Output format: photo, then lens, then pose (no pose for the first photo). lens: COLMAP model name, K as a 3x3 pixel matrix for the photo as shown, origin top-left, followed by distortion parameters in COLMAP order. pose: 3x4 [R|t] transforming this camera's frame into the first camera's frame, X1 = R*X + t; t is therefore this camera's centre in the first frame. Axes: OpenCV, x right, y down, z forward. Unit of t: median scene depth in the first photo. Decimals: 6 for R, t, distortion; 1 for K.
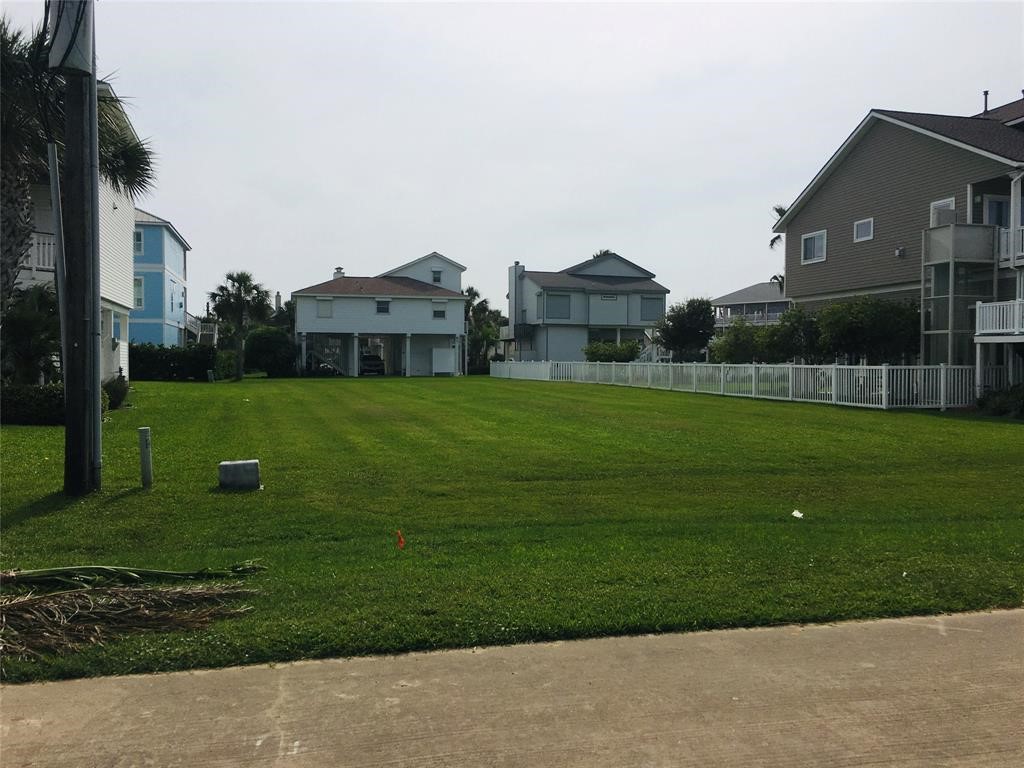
lens RADIAL K [[868.6, 0, 515.0], [0, 868.6, 380.6], [0, 0, 1]] dist [0.019214, 0.004107]
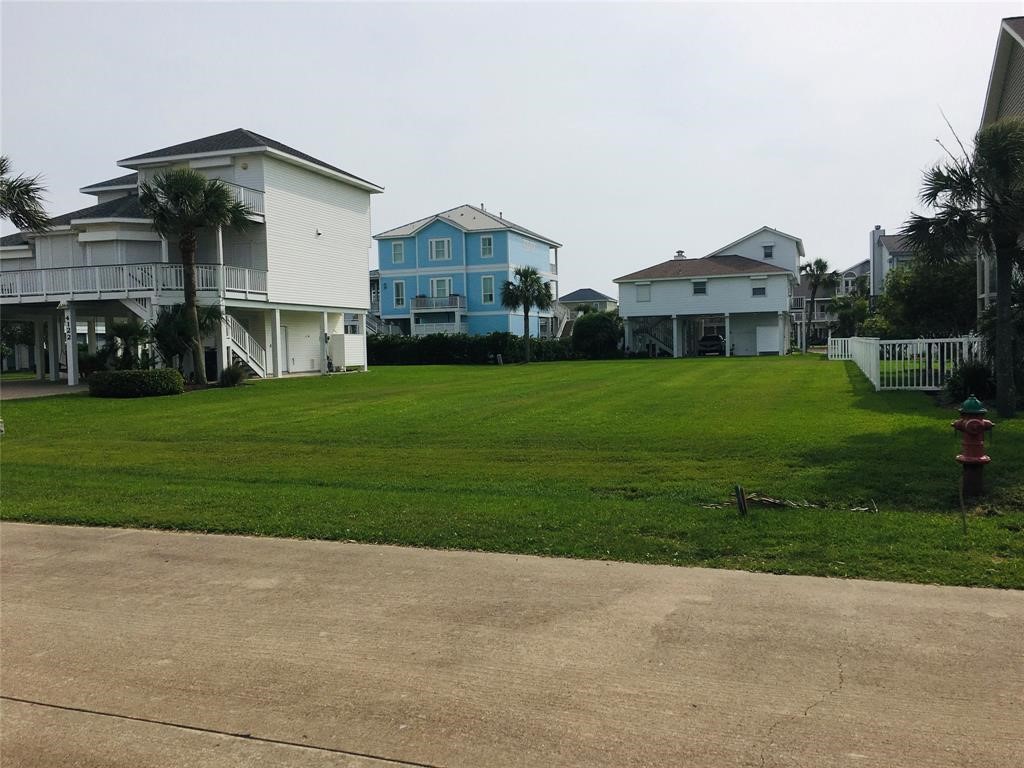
lens RADIAL K [[868.6, 0, 511.3], [0, 868.6, 385.5], [0, 0, 1]] dist [0.019214, 0.004107]
pose [[0.807680, 0.005308, -0.589597, 0.257450], [0.012211, 0.999594, 0.025726, -0.000363], [0.589494, -0.027978, 0.807288, 0.054809]]
